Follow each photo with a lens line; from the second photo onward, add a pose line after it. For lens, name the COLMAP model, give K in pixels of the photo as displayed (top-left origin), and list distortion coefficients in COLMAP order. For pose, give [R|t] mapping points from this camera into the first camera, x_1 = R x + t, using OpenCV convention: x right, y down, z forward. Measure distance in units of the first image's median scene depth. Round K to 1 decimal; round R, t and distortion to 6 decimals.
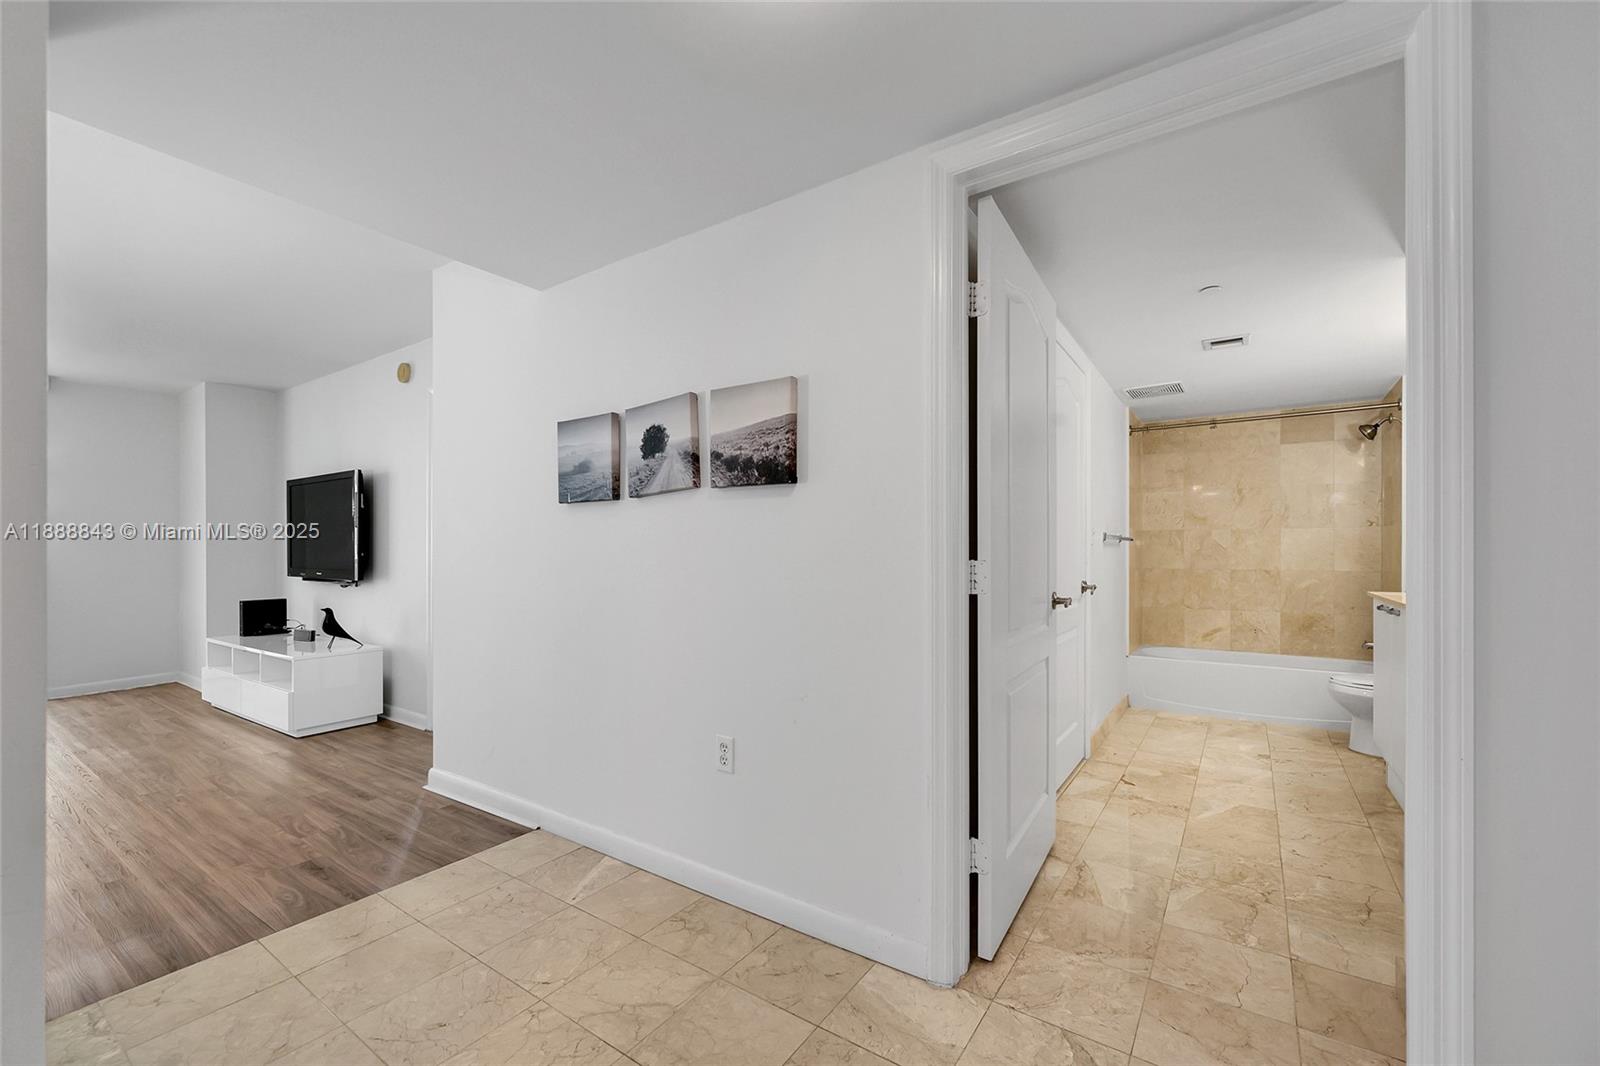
lens RADIAL K [[662.0, 0, 799.4], [0, 662.0, 553.2], [0, 0, 1]] dist [0.000374, 0.000011]
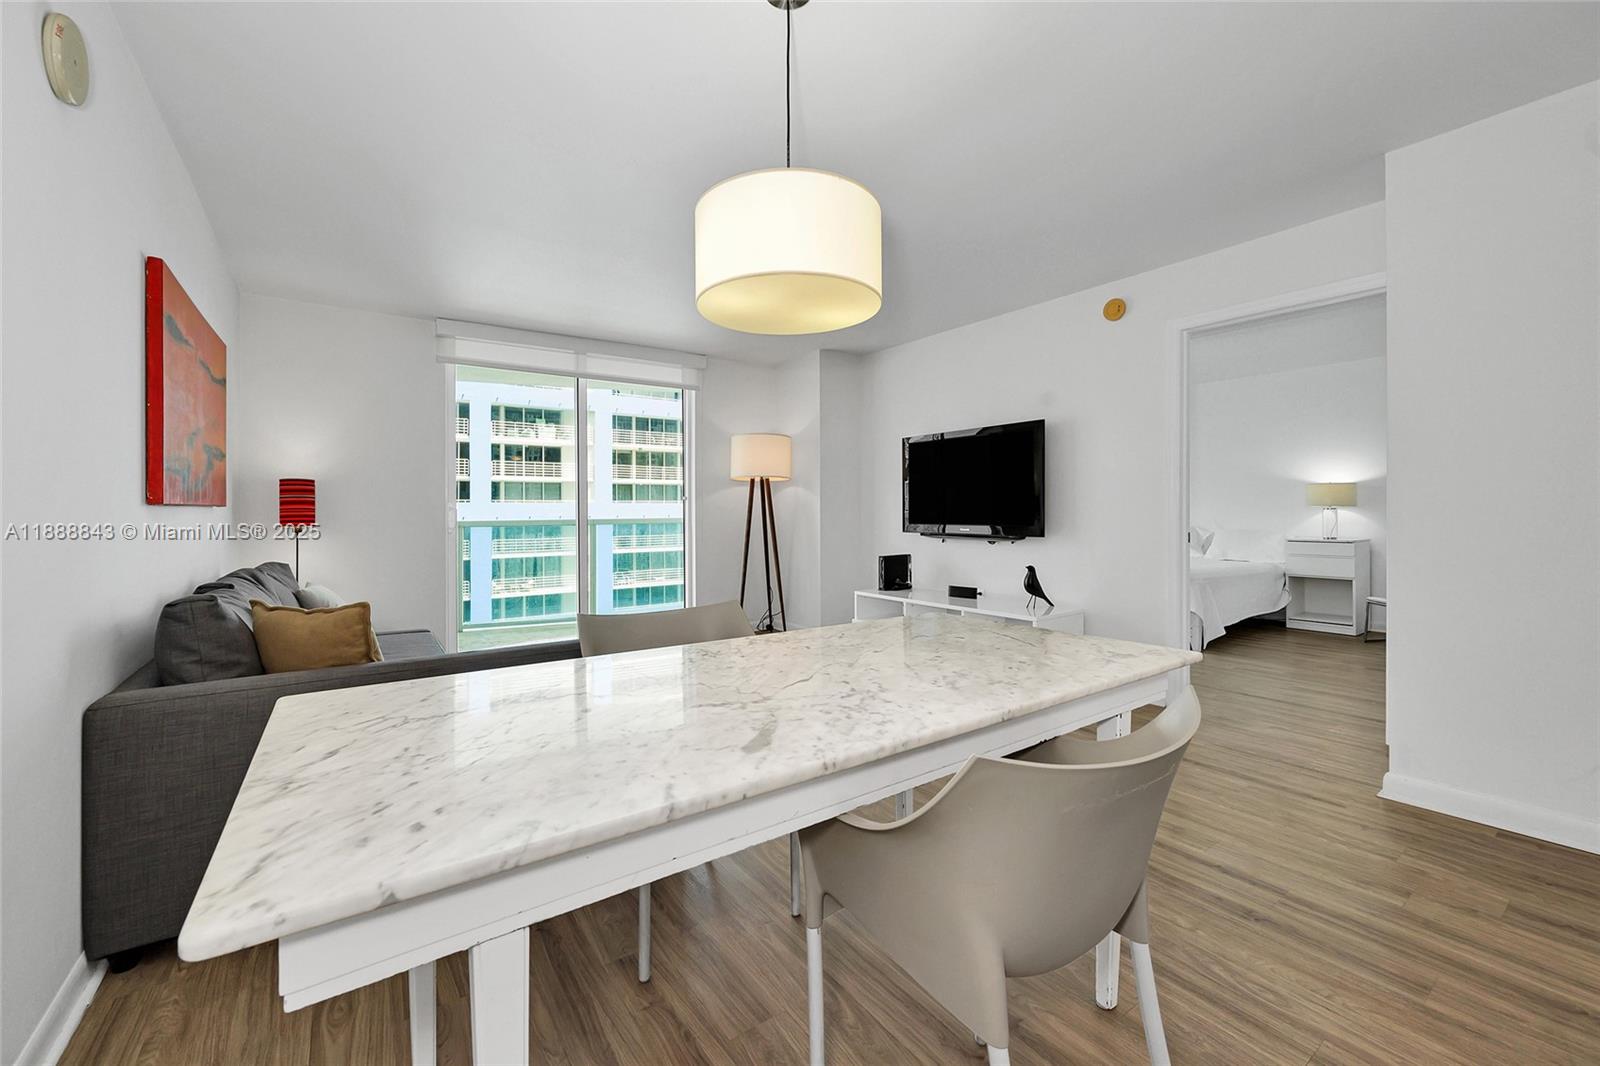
lens RADIAL K [[656.8, 0, 806.3], [0, 656.8, 515.1], [0, 0, 1]] dist [0.001969, 0.000306]
pose [[0.935913, -0.001446, -0.352228, -0.674695], [0.001781, 0.999998, 0.000628, 0.009010], [0.352226, -0.001215, 0.935914, 0.007670]]
